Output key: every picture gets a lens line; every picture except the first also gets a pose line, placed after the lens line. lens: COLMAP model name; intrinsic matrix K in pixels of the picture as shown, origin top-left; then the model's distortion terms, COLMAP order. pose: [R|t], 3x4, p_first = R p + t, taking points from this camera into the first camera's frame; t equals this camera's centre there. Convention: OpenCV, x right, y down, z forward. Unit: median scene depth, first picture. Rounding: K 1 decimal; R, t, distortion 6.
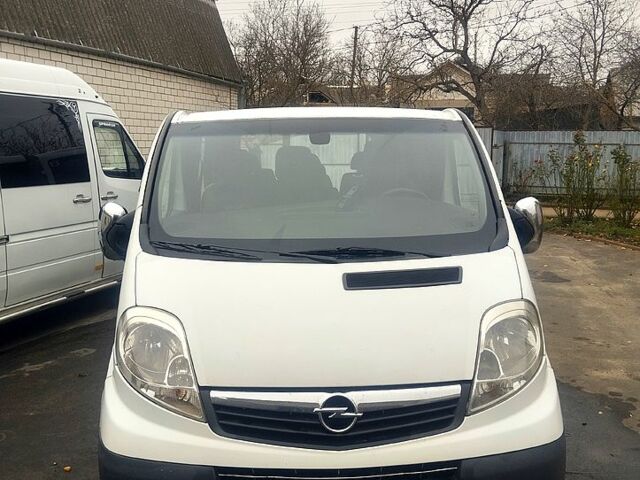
lens RADIAL K [[698.4, 0, 320.3], [0, 698.4, 245.3], [0, 0, 1]] dist [0.083257, -0.177212]
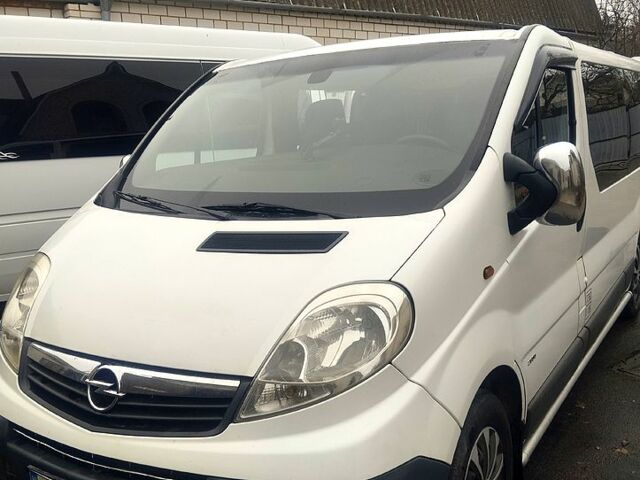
lens RADIAL K [[698.4, 0, 320.3], [0, 698.4, 245.3], [0, 0, 1]] dist [0.083257, -0.177212]
pose [[0.825017, 0.063052, -0.561579, 0.583331], [-0.041179, 0.997822, 0.051536, 0.007566], [0.563605, -0.019393, 0.825817, 0.359657]]
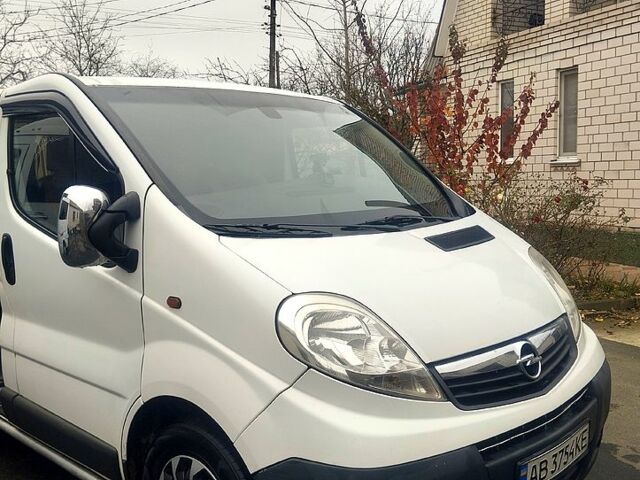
lens RADIAL K [[698.4, 0, 320.3], [0, 698.4, 245.3], [0, 0, 1]] dist [0.083257, -0.177212]
pose [[0.729122, -0.087762, 0.678733, -0.704563], [0.120778, 0.992679, -0.001389, 0.033292], [-0.673642, 0.082989, 0.734384, 0.364585]]
